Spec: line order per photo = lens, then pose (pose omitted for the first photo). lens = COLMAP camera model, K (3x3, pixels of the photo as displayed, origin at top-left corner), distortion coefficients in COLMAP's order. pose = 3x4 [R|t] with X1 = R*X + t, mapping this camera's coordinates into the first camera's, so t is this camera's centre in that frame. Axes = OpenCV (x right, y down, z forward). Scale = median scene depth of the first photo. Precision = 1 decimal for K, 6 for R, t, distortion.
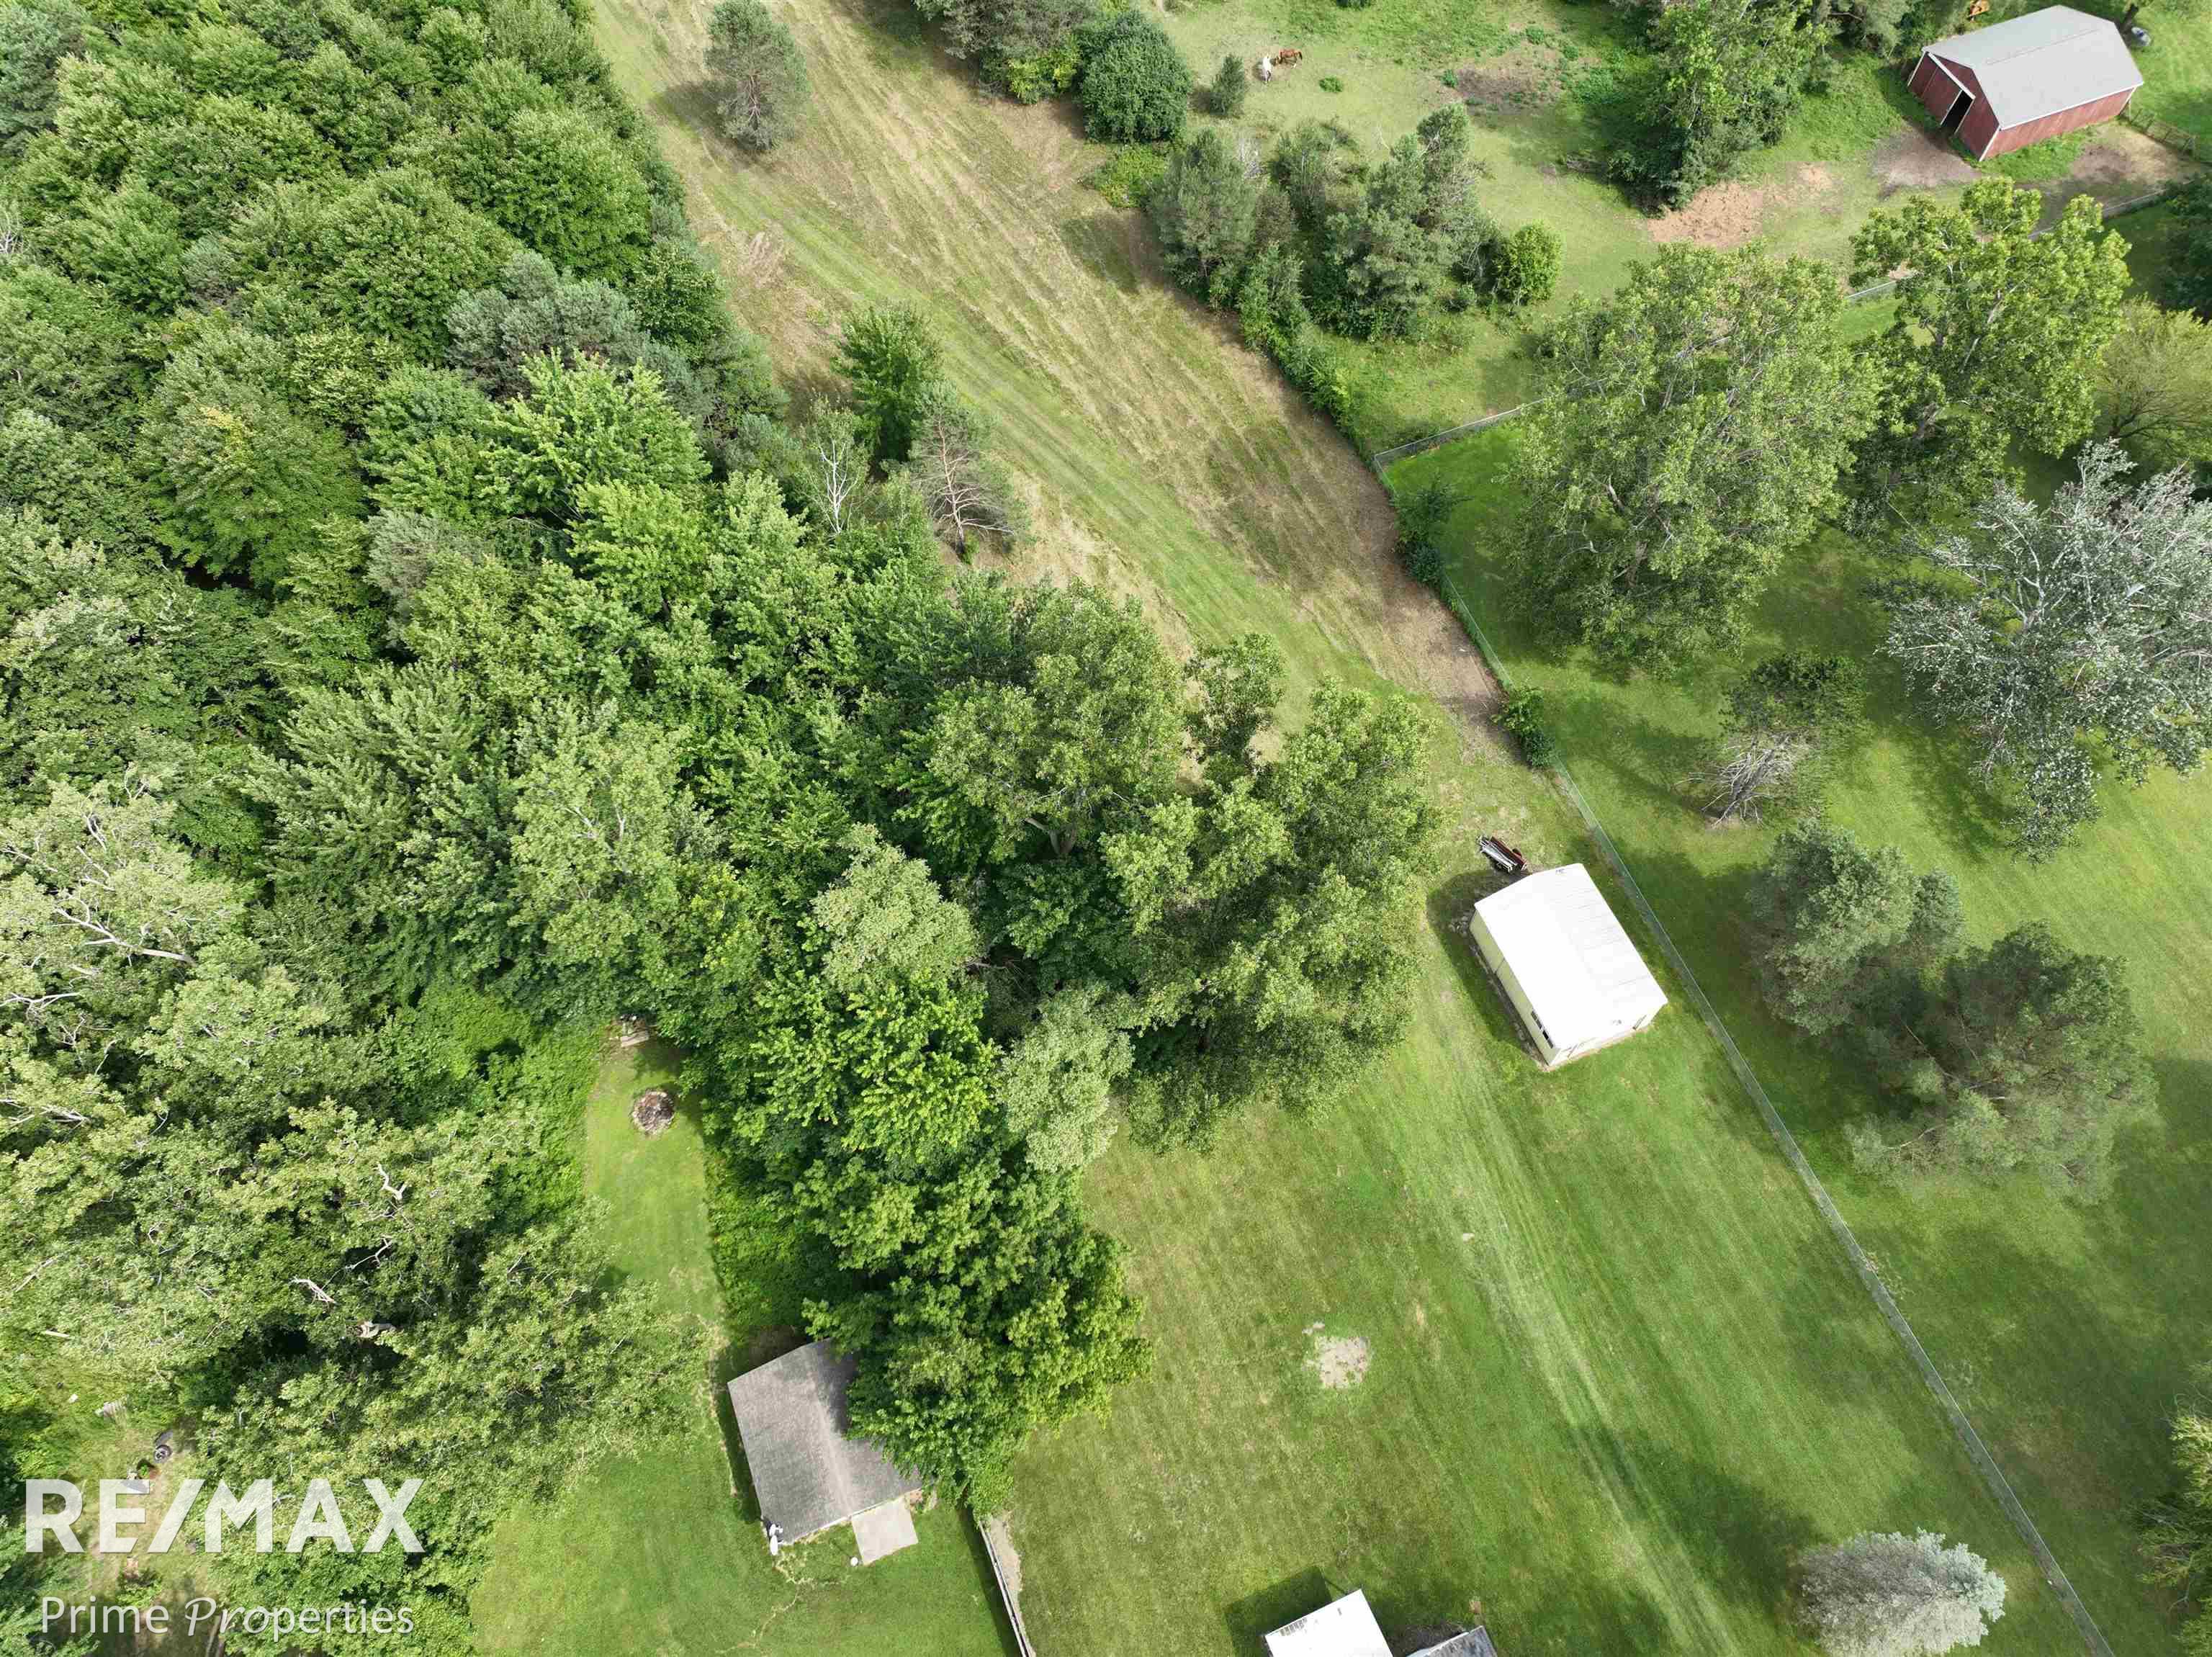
lens RADIAL K [[1564.5, 0, 1109.2], [0, 1564.5, 834.4], [0, 0, 1]] dist [-0.002757, 0.024535]
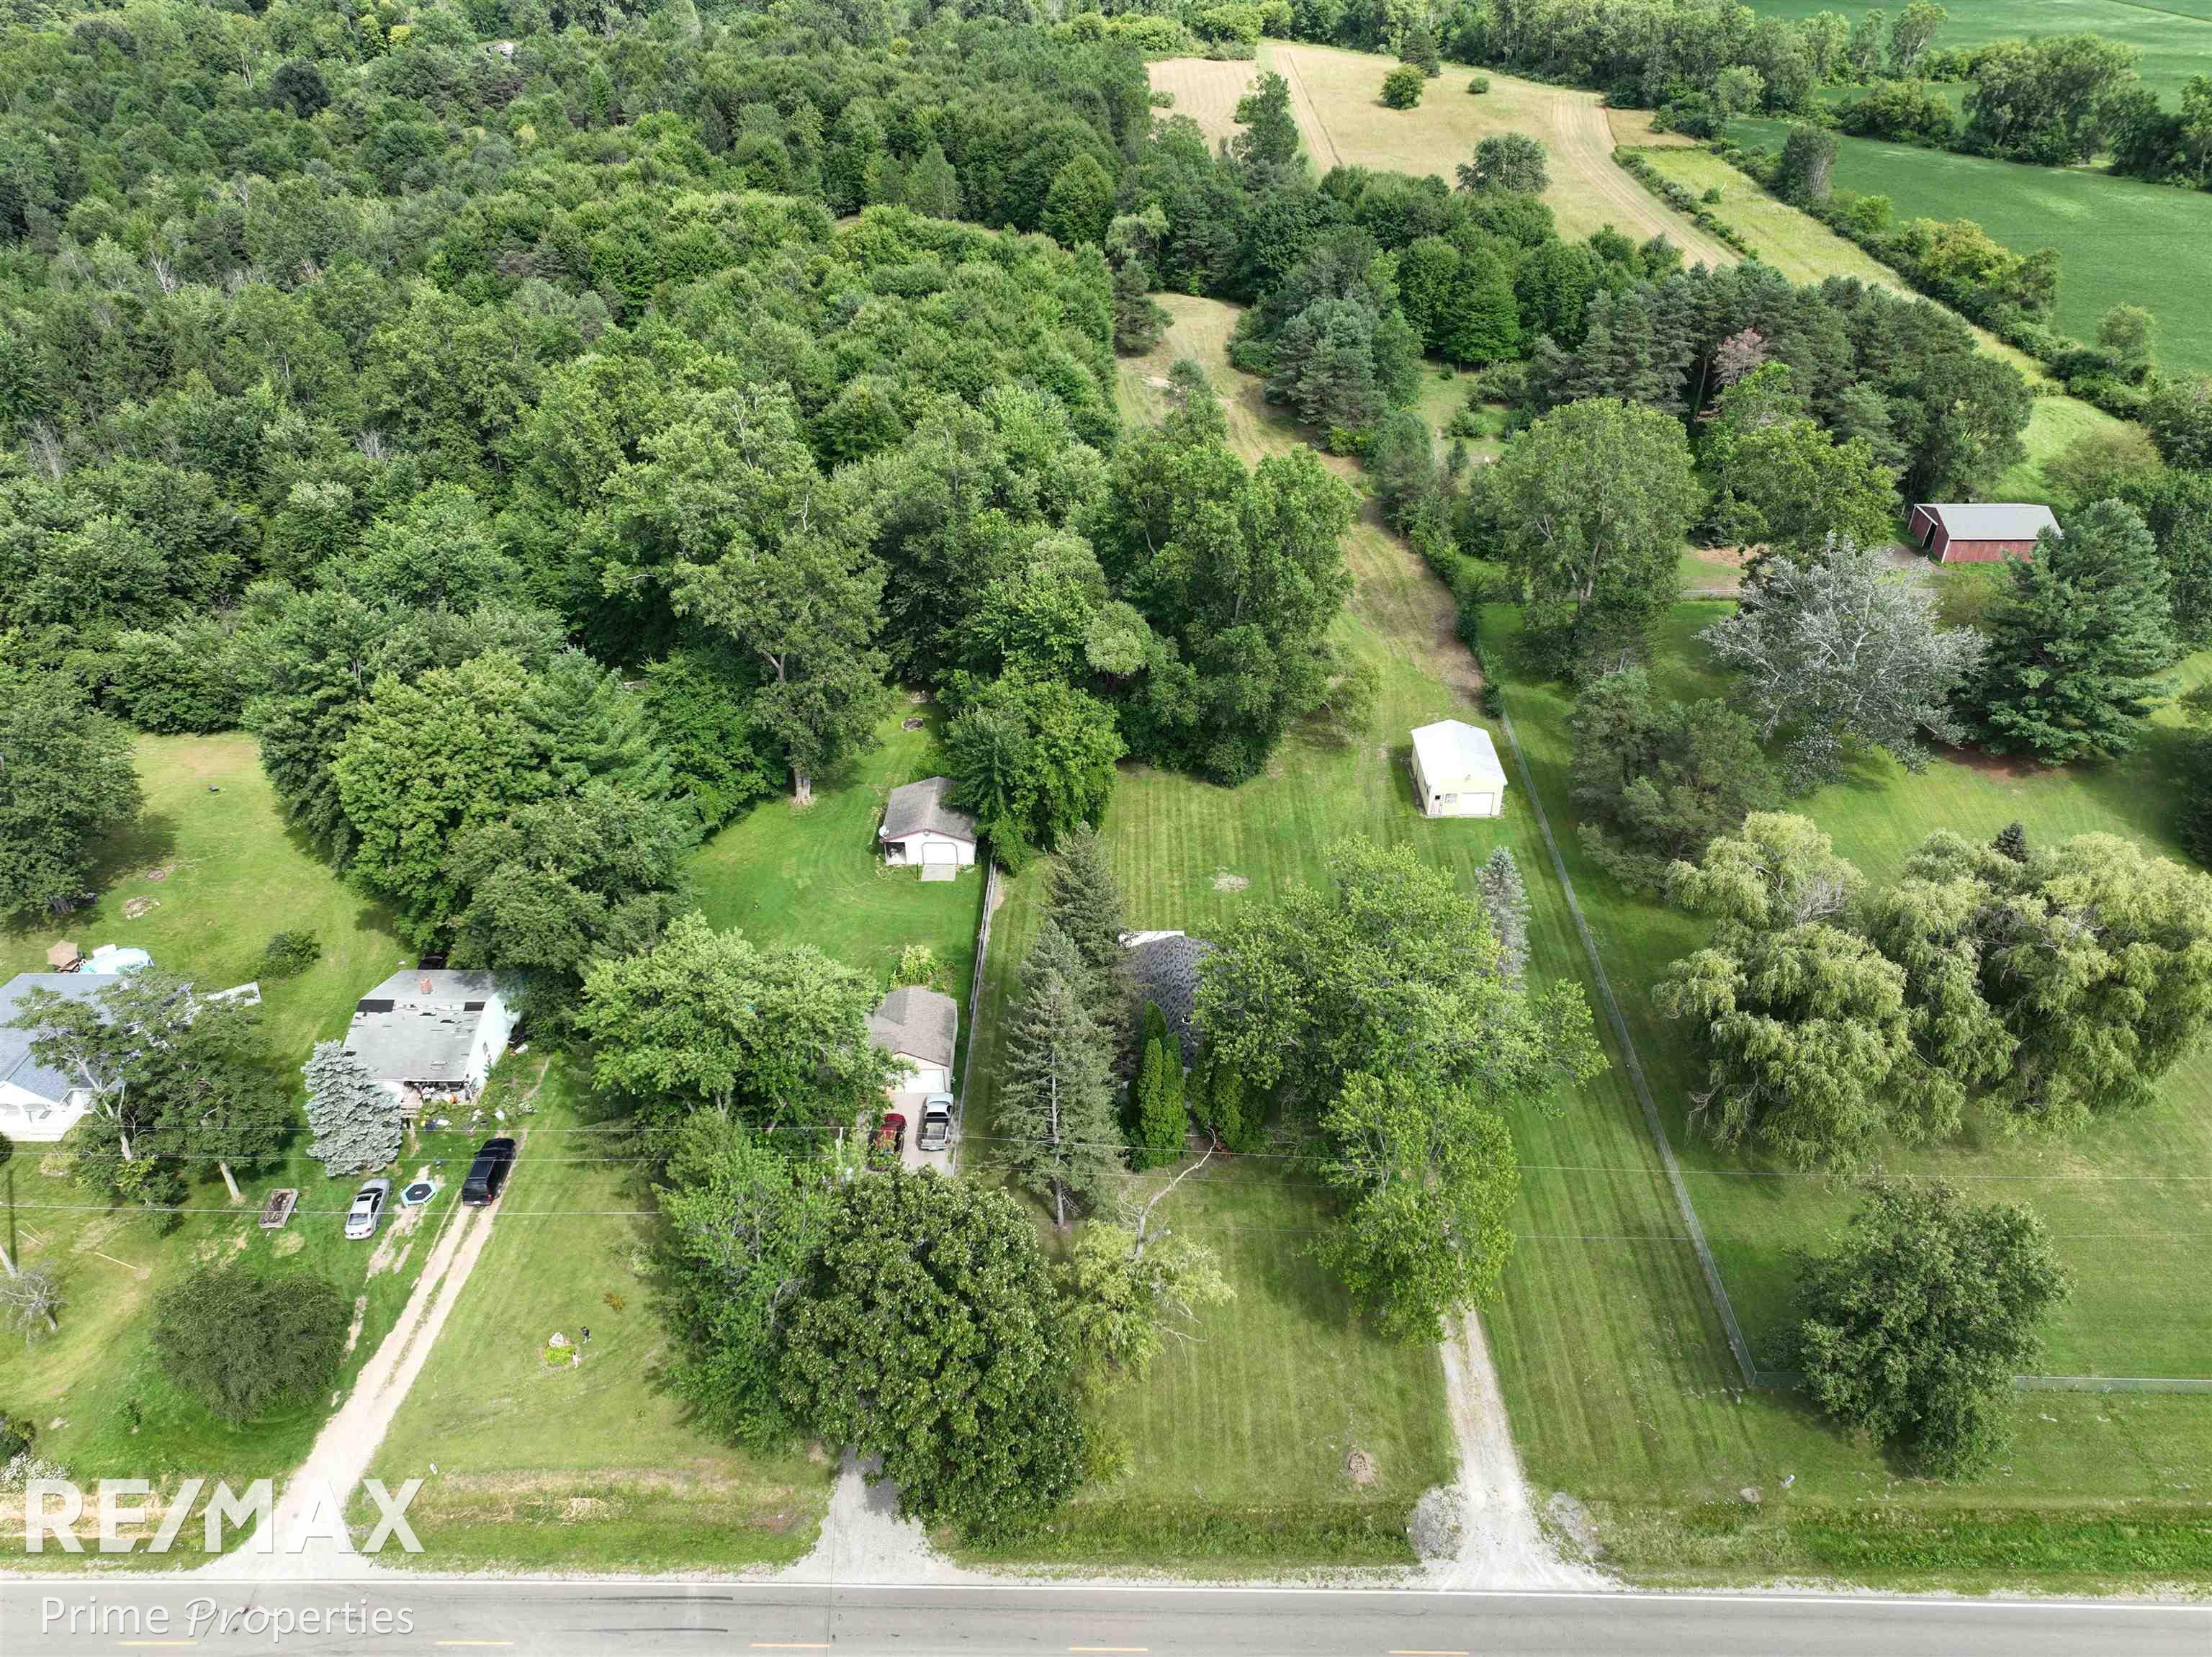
lens RADIAL K [[1564.5, 0, 1099.1], [0, 1564.5, 845.3], [0, 0, 1]] dist [-0.002757, 0.024535]
pose [[0.918270, 0.223488, -0.326854, 0.538408], [-0.350572, 0.842626, -0.408755, 1.003377], [0.184063, 0.489933, 0.852107, -0.410629]]
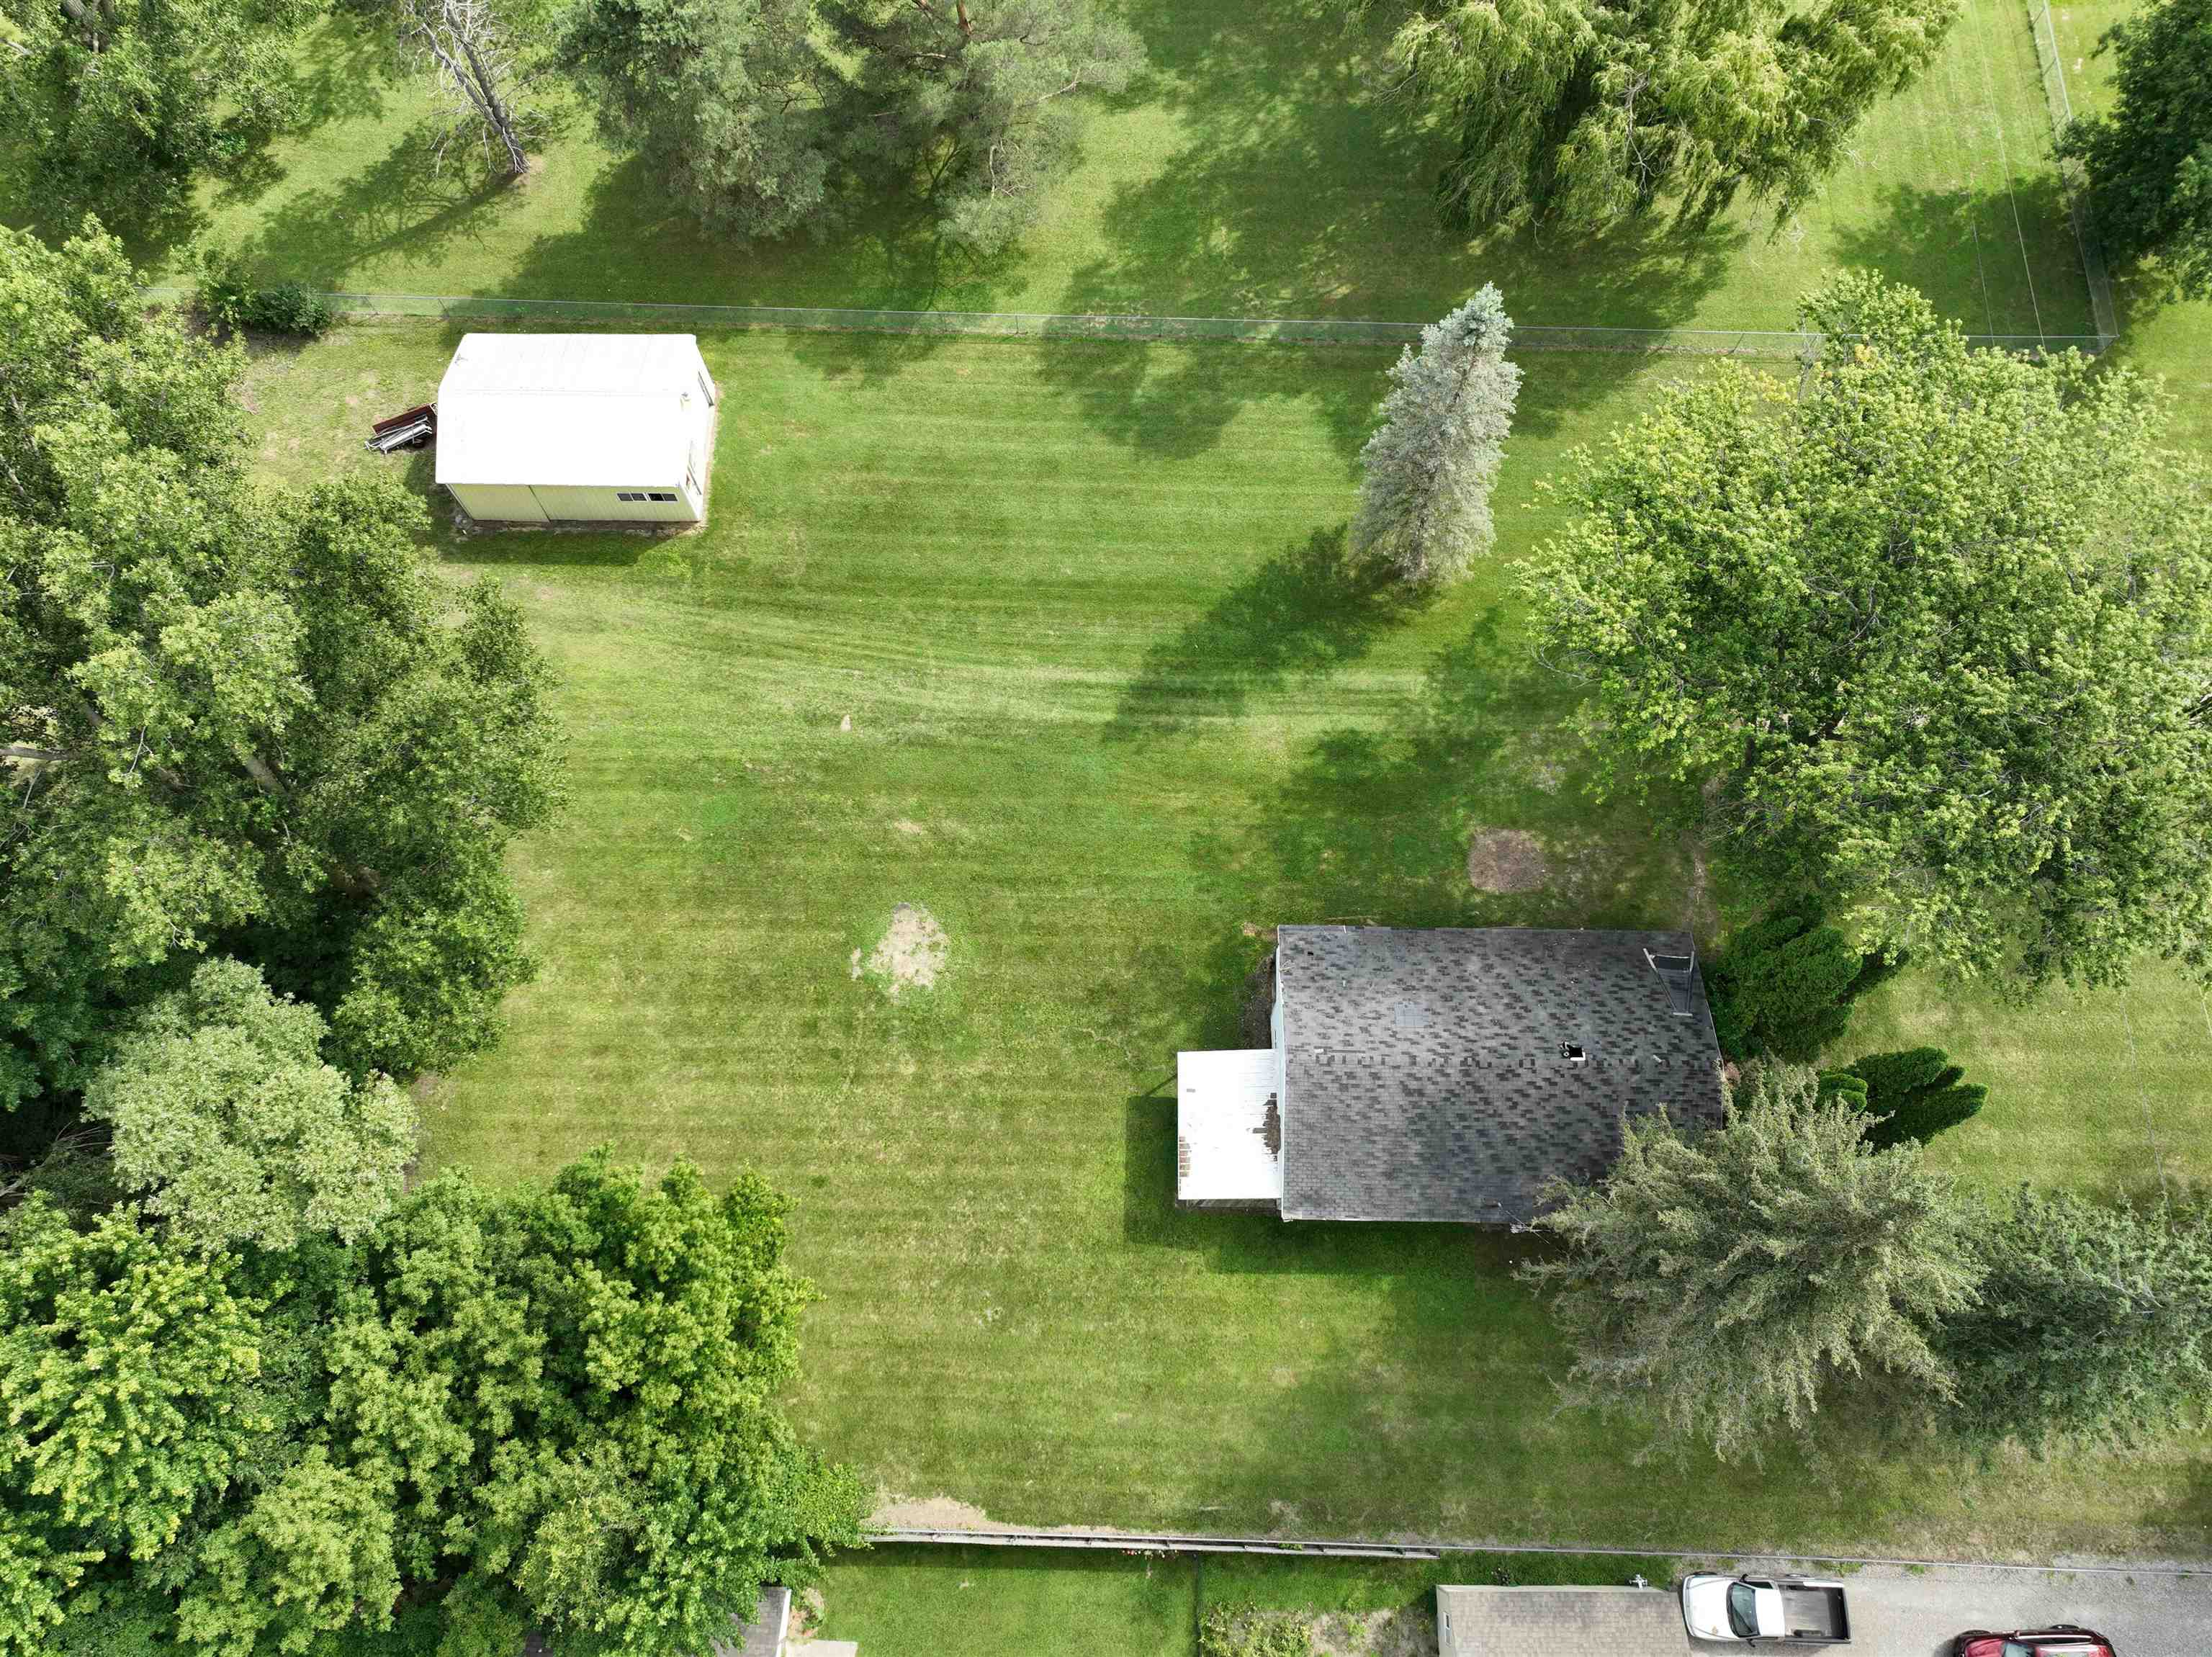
lens RADIAL K [[1564.5, 0, 1121.4], [0, 1564.5, 830.5], [0, 0, 1]] dist [-0.002757, 0.024535]
pose [[0.398760, -0.861119, 0.315379, 0.007160], [0.810802, 0.491736, 0.317484, 0.159040], [-0.428475, 0.129110, 0.894282, 0.307973]]
